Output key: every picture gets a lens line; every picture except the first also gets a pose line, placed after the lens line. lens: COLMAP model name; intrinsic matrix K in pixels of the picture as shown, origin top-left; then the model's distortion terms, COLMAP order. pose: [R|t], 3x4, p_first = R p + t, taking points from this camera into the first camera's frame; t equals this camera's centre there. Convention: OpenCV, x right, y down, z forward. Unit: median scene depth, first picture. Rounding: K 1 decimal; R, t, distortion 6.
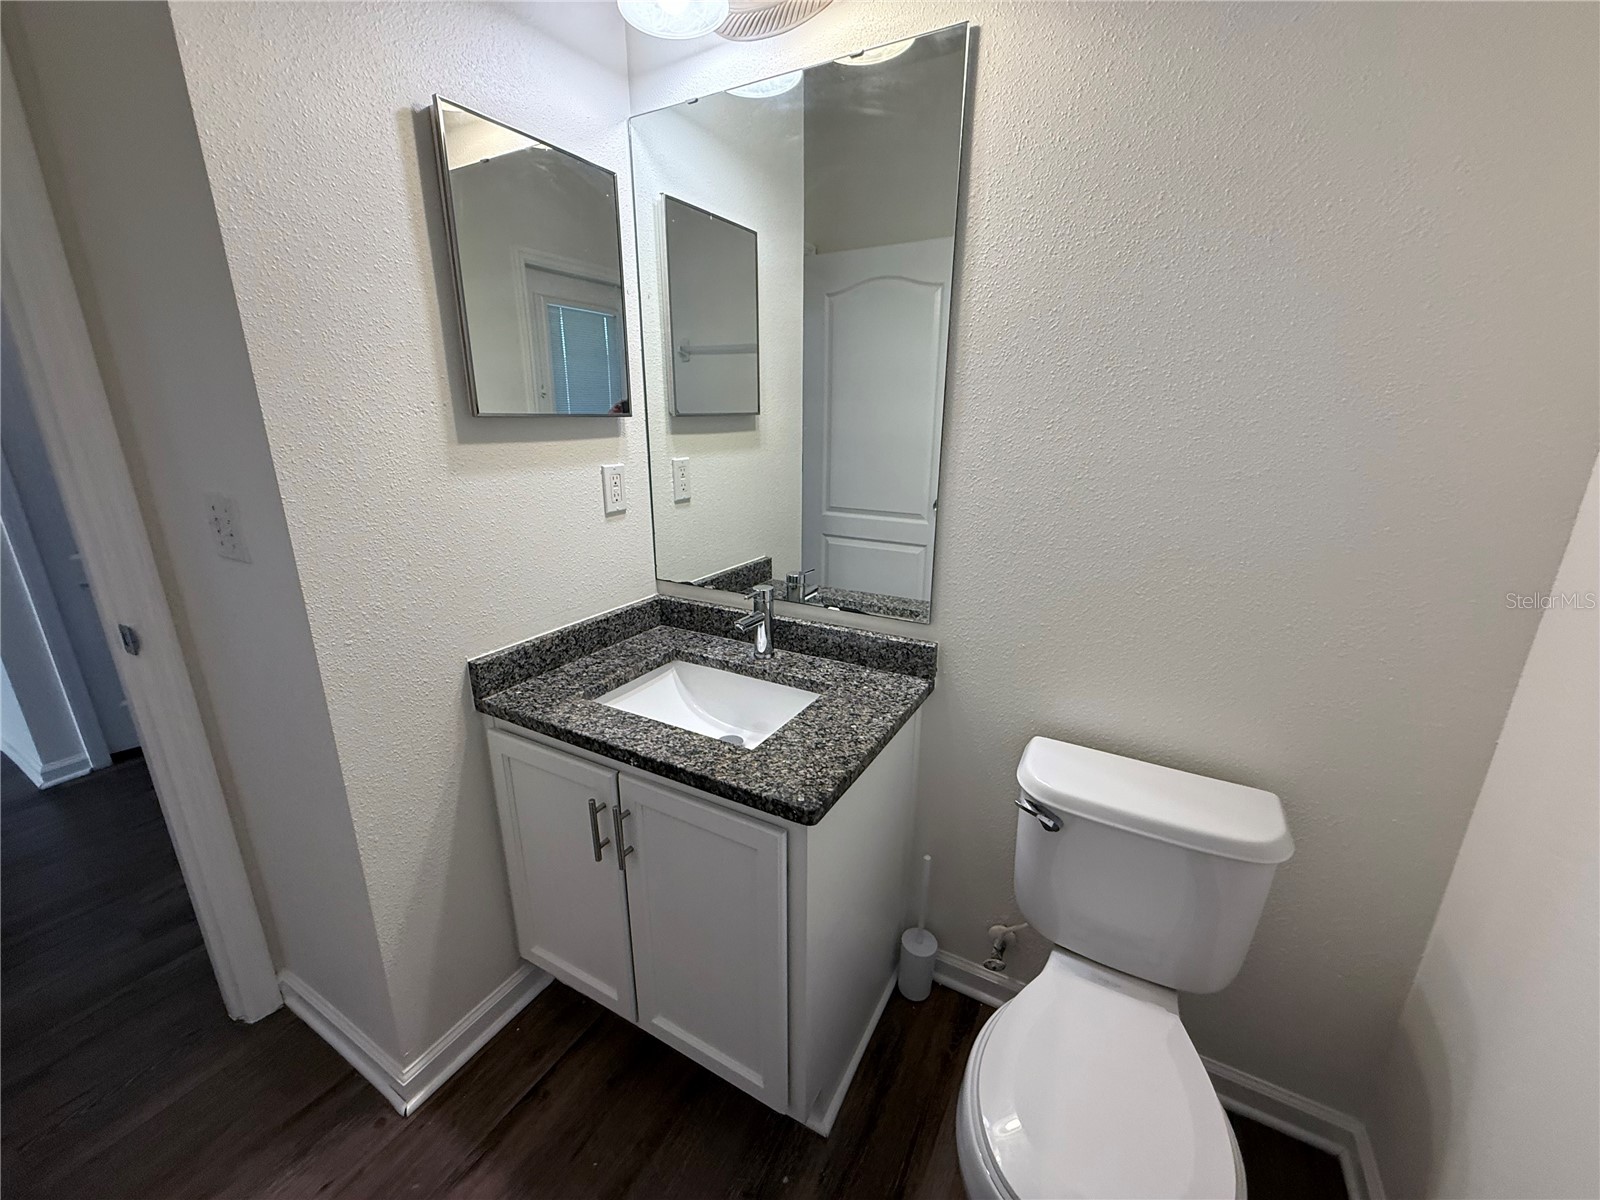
lens RADIAL K [[636.2, 0, 794.9], [0, 636.2, 598.6], [0, 0, 1]] dist [0.000849, 0.000002]
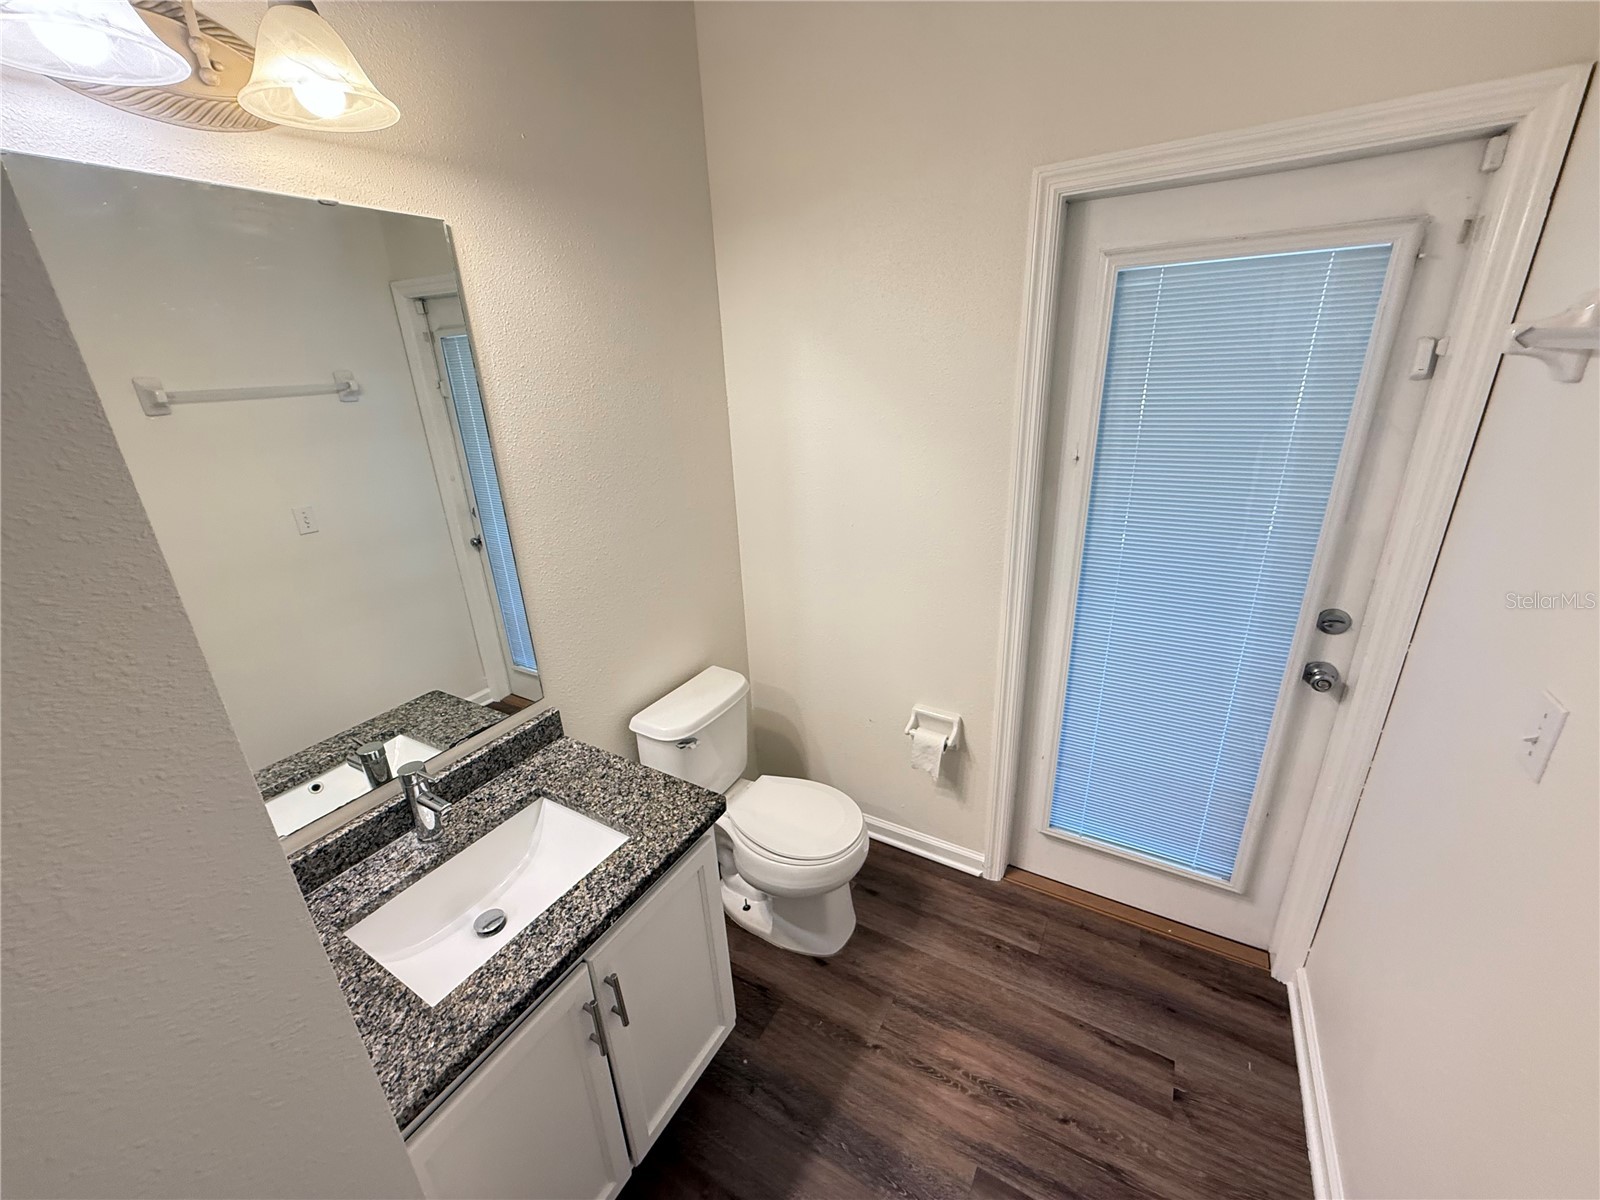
lens RADIAL K [[636.2, 0, 794.9], [0, 636.2, 598.6], [0, 0, 1]] dist [0.000849, 0.000002]
pose [[0.027343, -0.357261, 0.933604, -0.934413], [0.329501, 0.884978, 0.329003, -0.409346], [-0.943759, 0.298628, 0.141916, 0.379358]]
